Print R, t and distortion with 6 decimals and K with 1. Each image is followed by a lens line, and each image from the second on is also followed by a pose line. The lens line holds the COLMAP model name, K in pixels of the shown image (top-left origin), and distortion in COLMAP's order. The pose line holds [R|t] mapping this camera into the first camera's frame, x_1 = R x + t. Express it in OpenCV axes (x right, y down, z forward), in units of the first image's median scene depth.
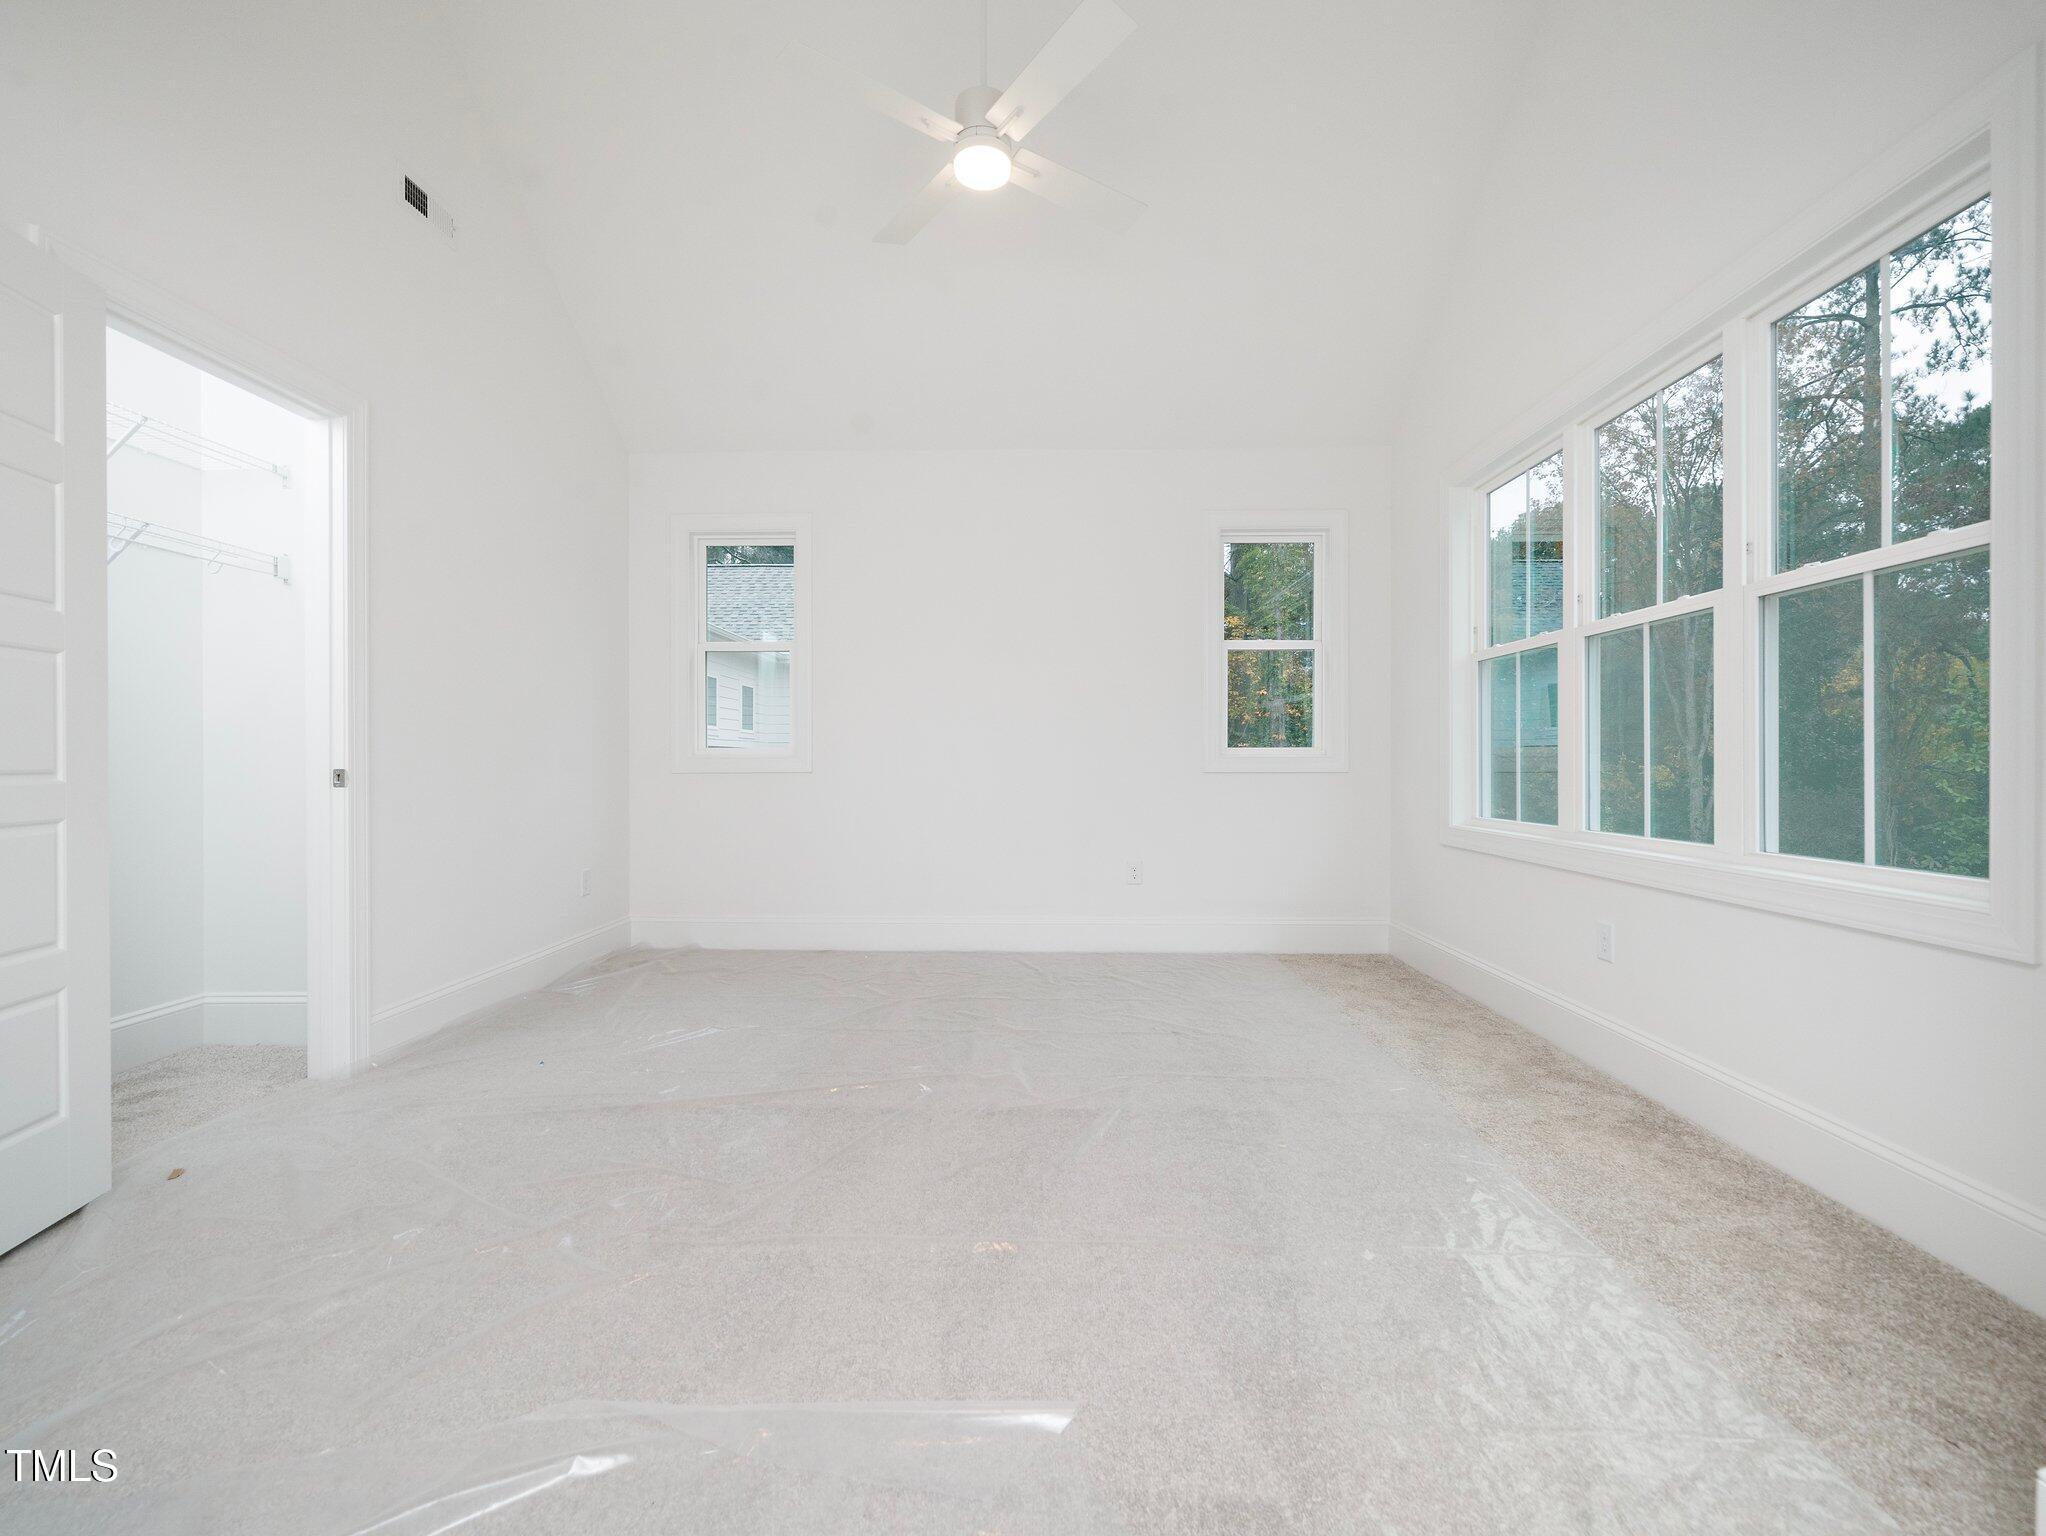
lens RADIAL K [[893.3, 0, 1028.5], [0, 893.3, 772.3], [0, 0, 1]] dist [-0.004300, -0.000223]
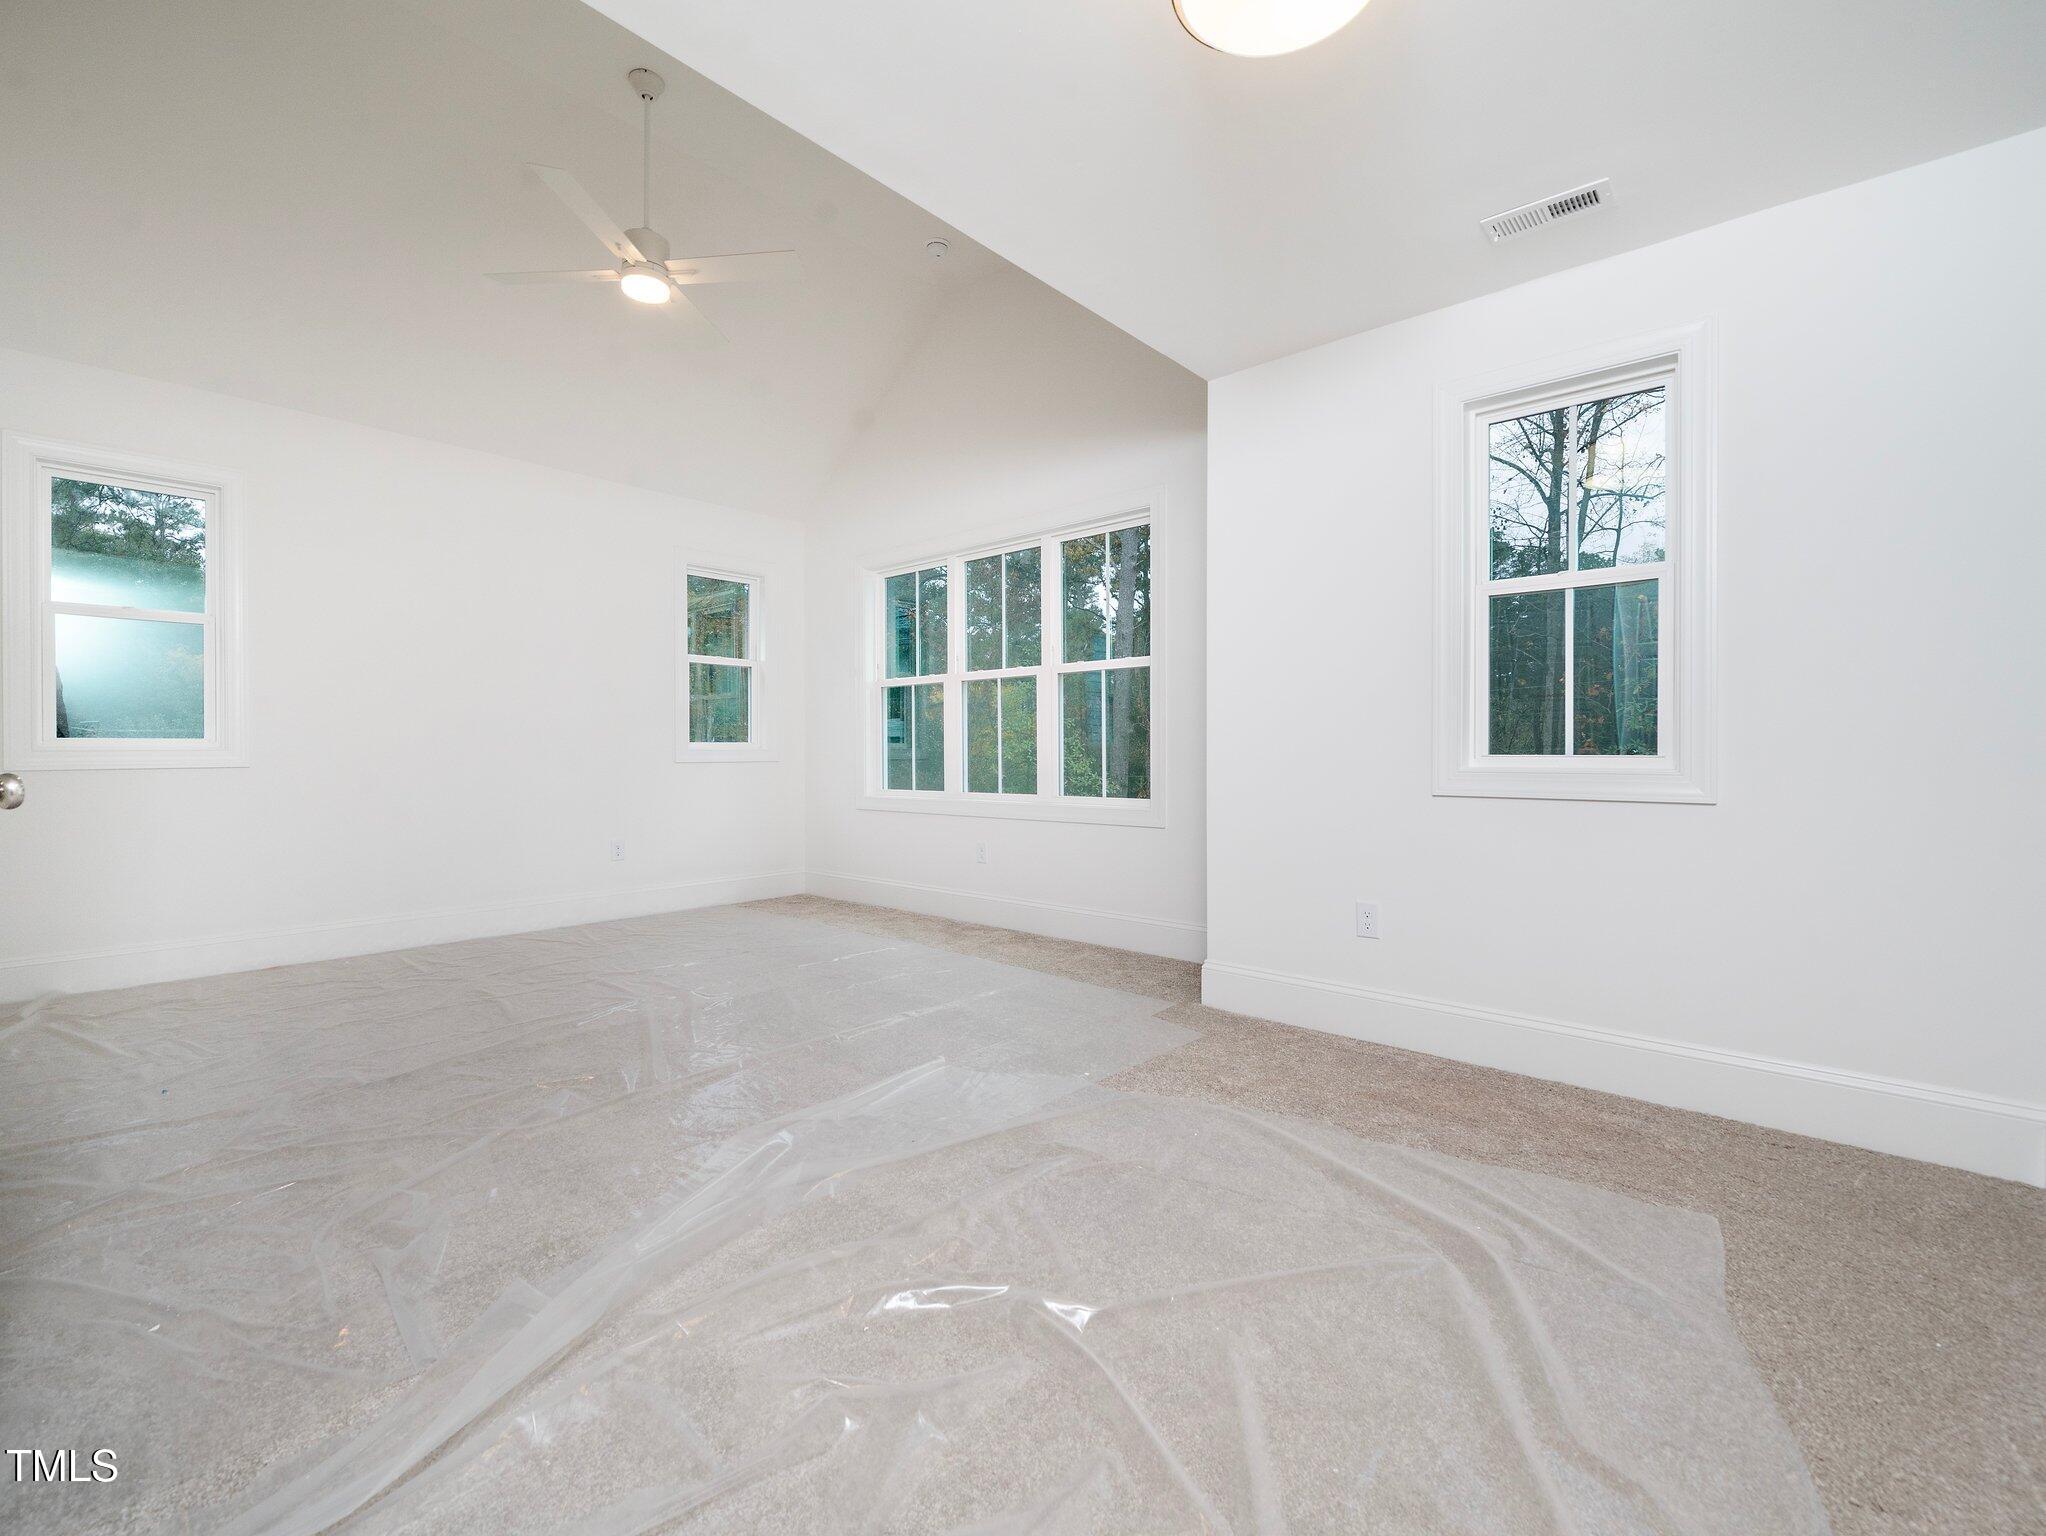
lens RADIAL K [[893.3, 0, 1015.1], [0, 893.3, 763.3], [0, 0, 1]] dist [-0.004300, -0.000223]
pose [[0.664858, -0.001681, 0.746968, -0.623854], [0.005636, 0.999980, -0.002766, 0.013723], [-0.746948, 0.006049, 0.664854, -0.237243]]
